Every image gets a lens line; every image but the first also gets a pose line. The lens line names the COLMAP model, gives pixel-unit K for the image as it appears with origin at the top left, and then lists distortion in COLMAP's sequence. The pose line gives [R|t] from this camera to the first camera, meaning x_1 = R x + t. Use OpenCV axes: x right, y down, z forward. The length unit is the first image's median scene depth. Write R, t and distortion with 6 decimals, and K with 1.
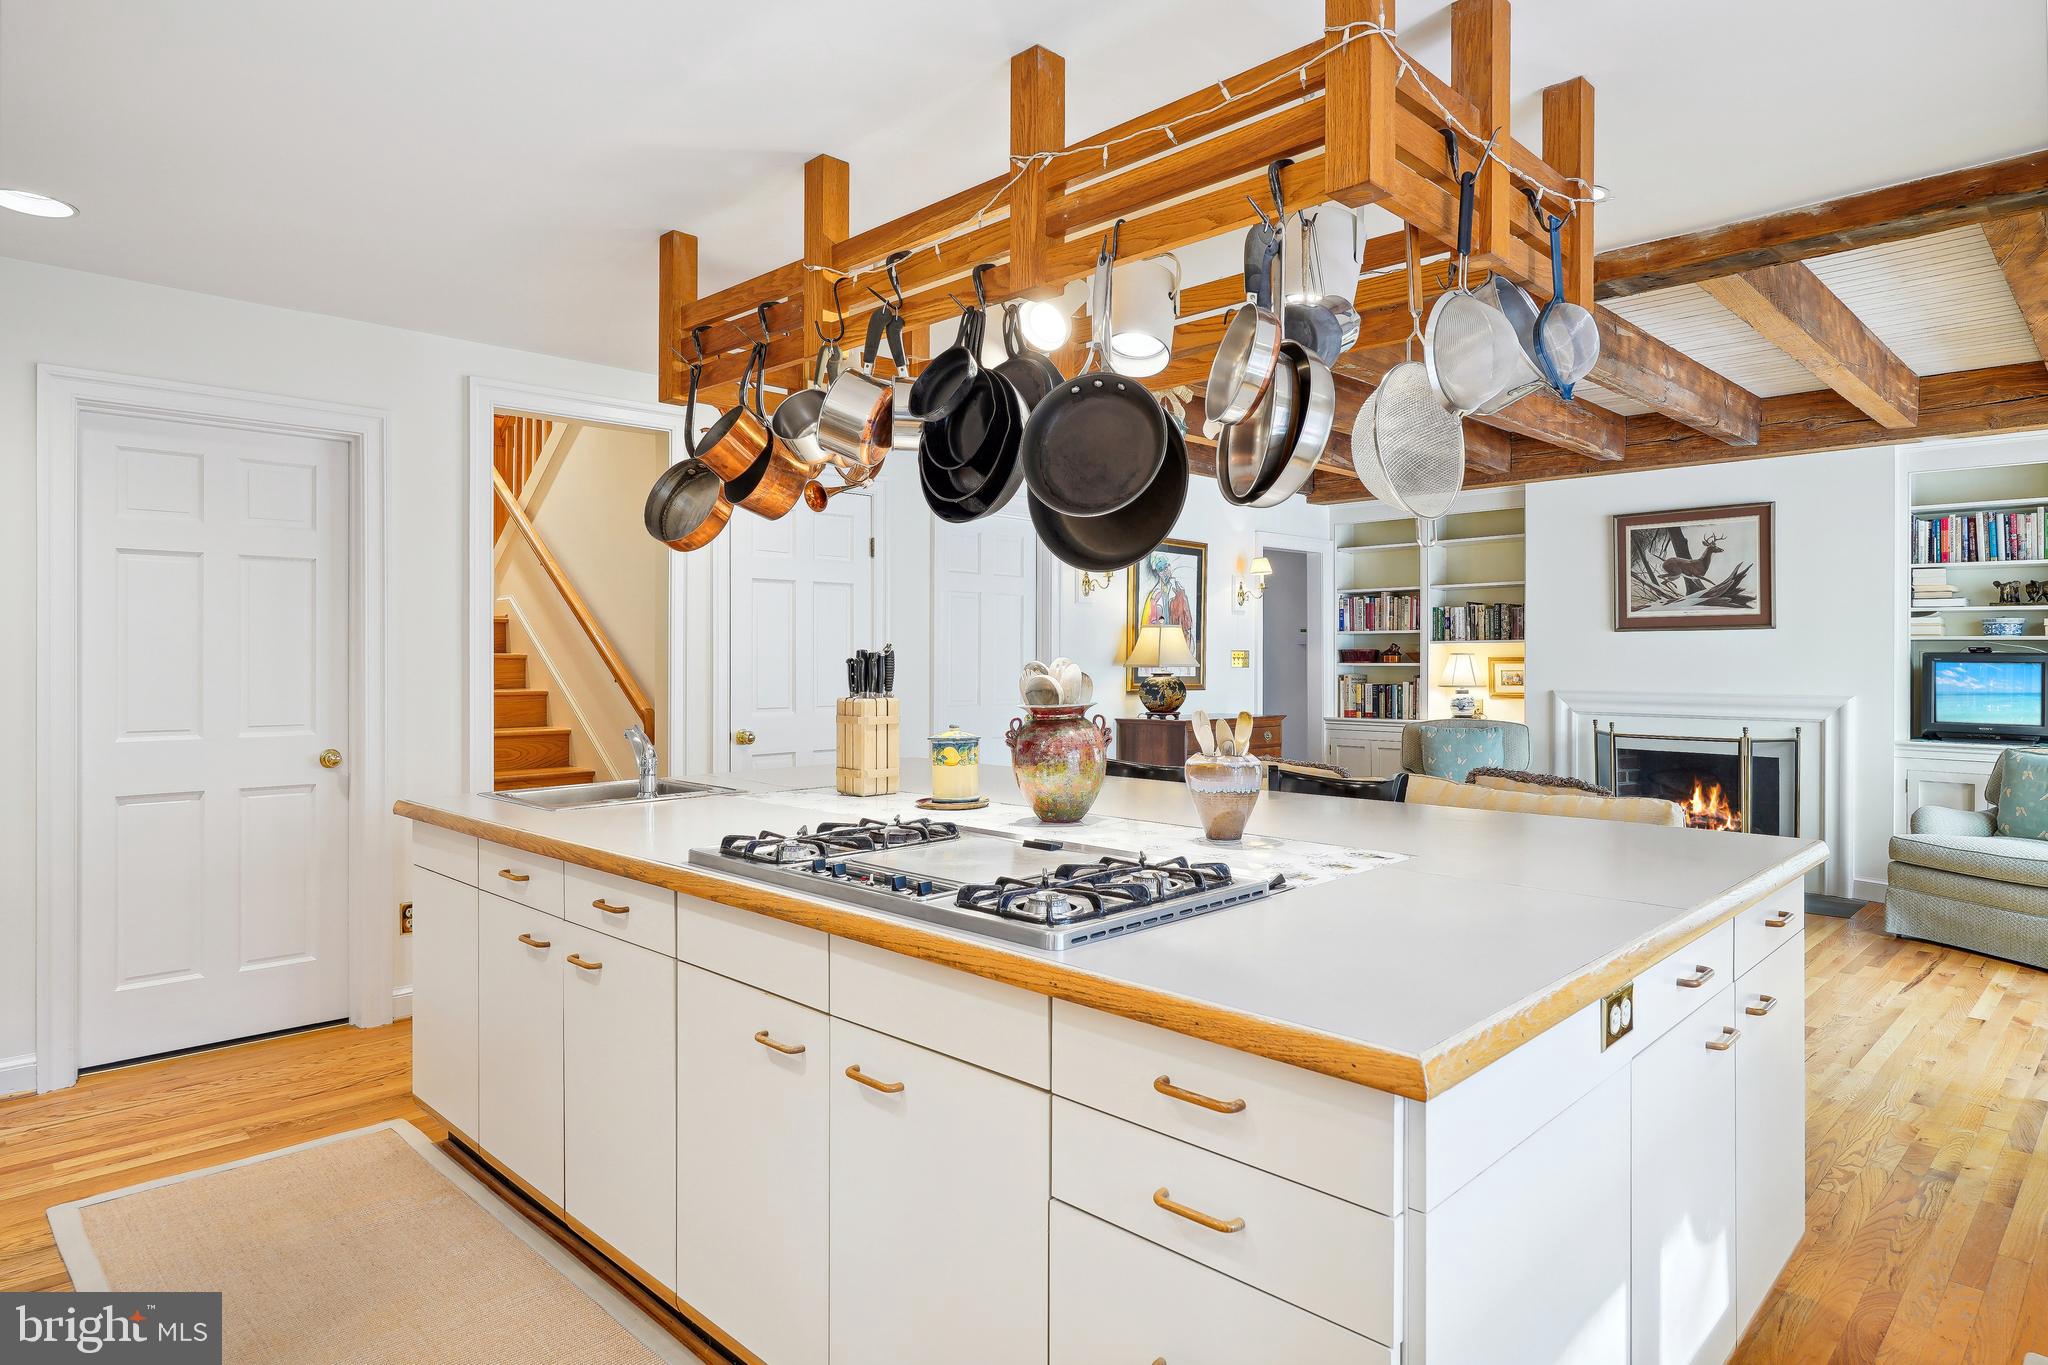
lens RADIAL K [[1176.0, 0, 1024.0], [0, 1176.0, 658.7], [0, 0, 1]] dist [-0.000259, 0.000274]
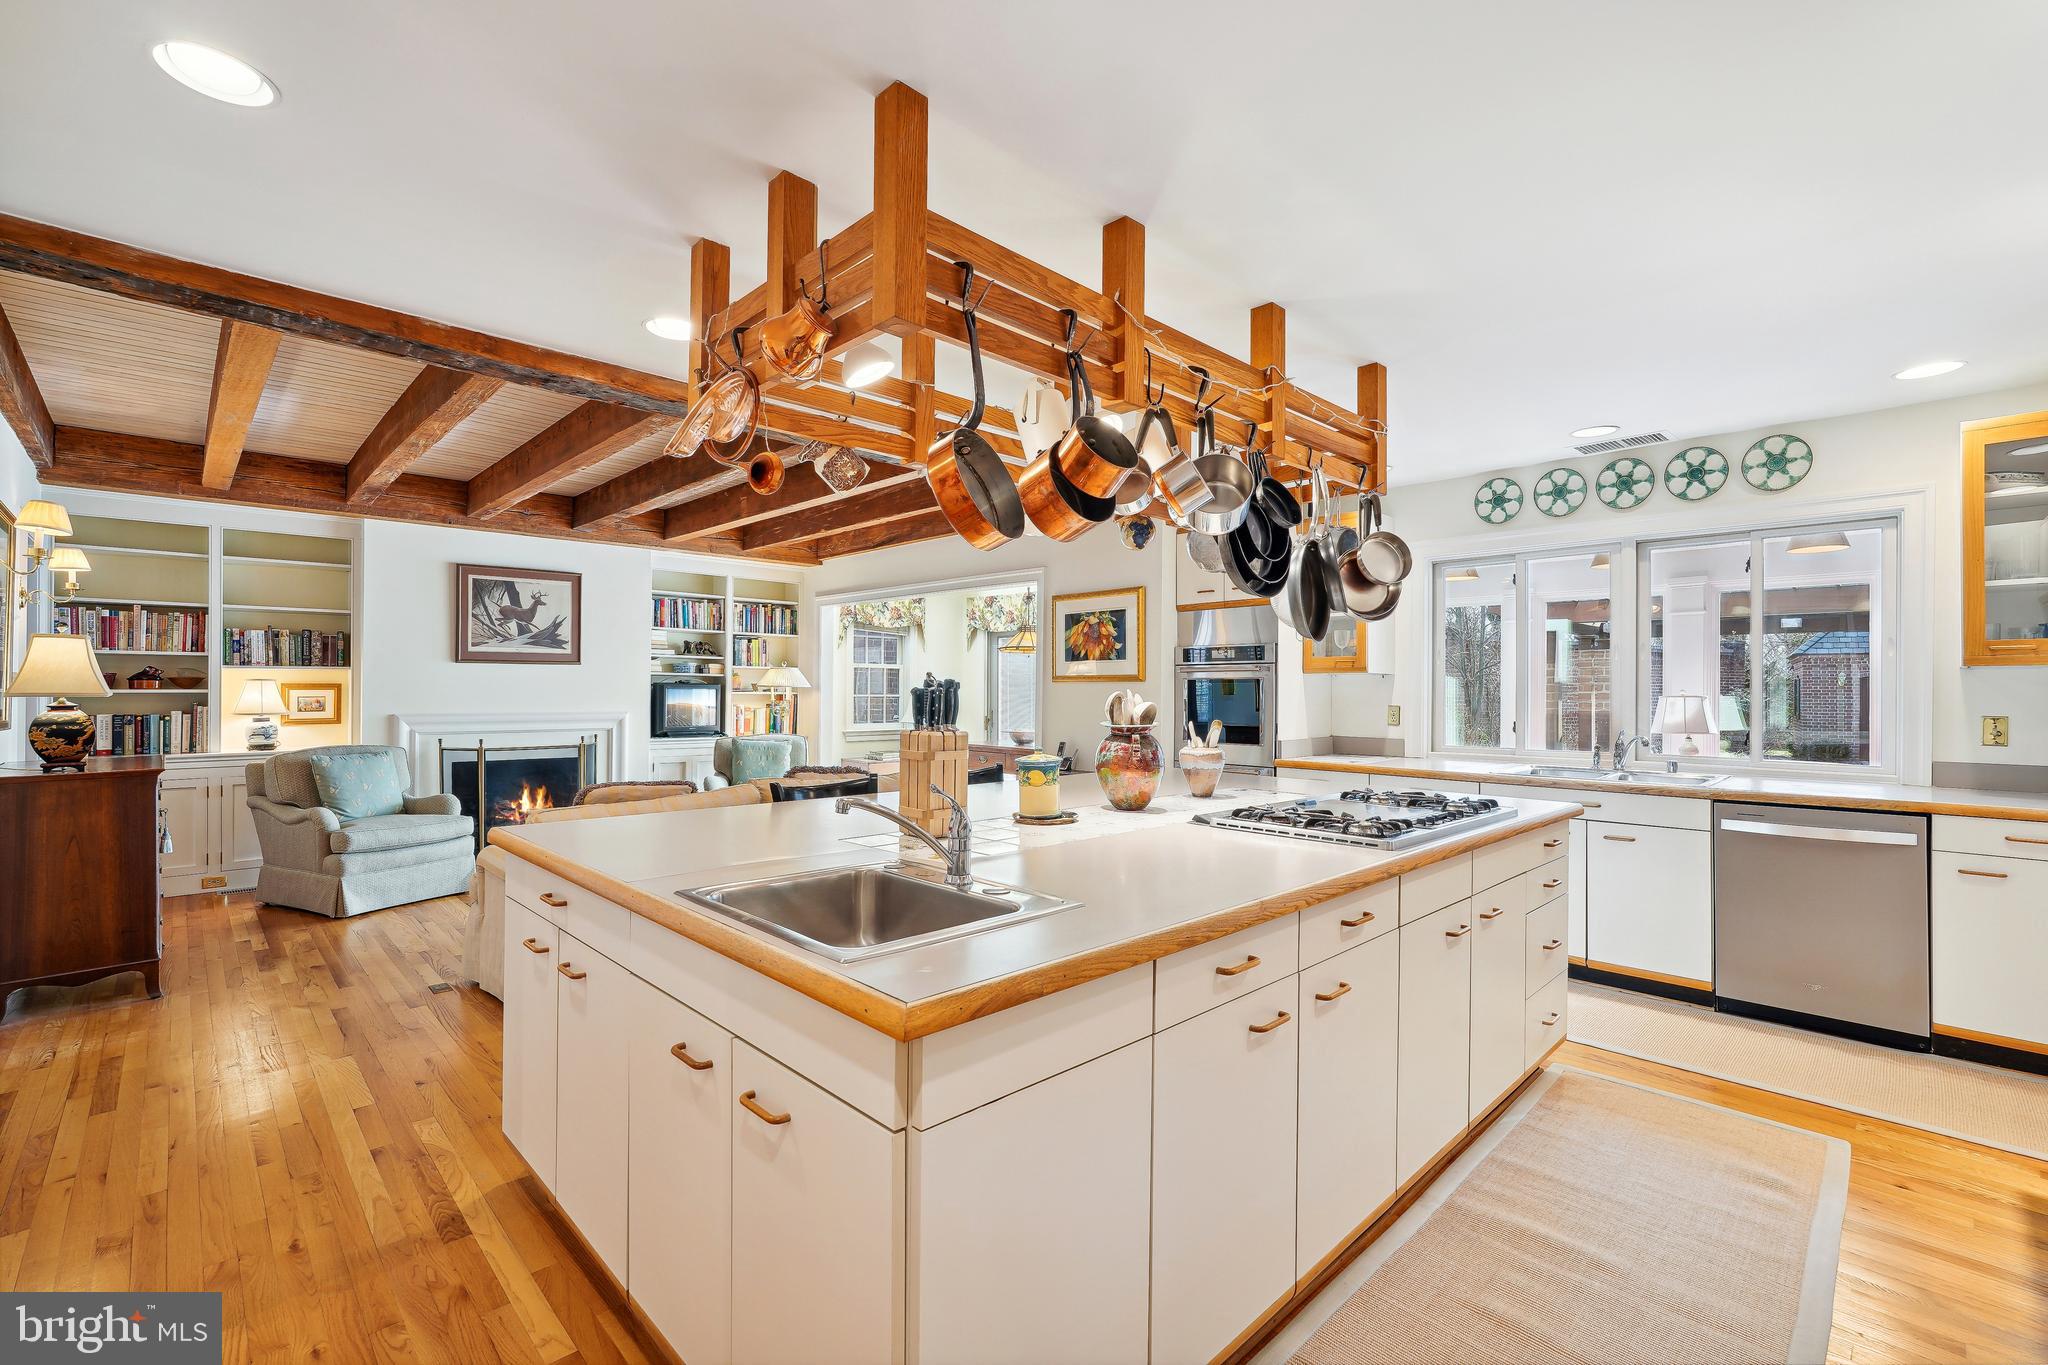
lens RADIAL K [[900.4, 0, 1022.1], [0, 900.4, 684.1], [0, 0, 1]] dist [-0.000592, 0.000495]
pose [[0.022548, 0.004159, 0.999737, -0.386562], [-0.004741, 0.999981, -0.004053, -0.000549], [-0.999735, -0.004648, 0.022567, 0.420377]]
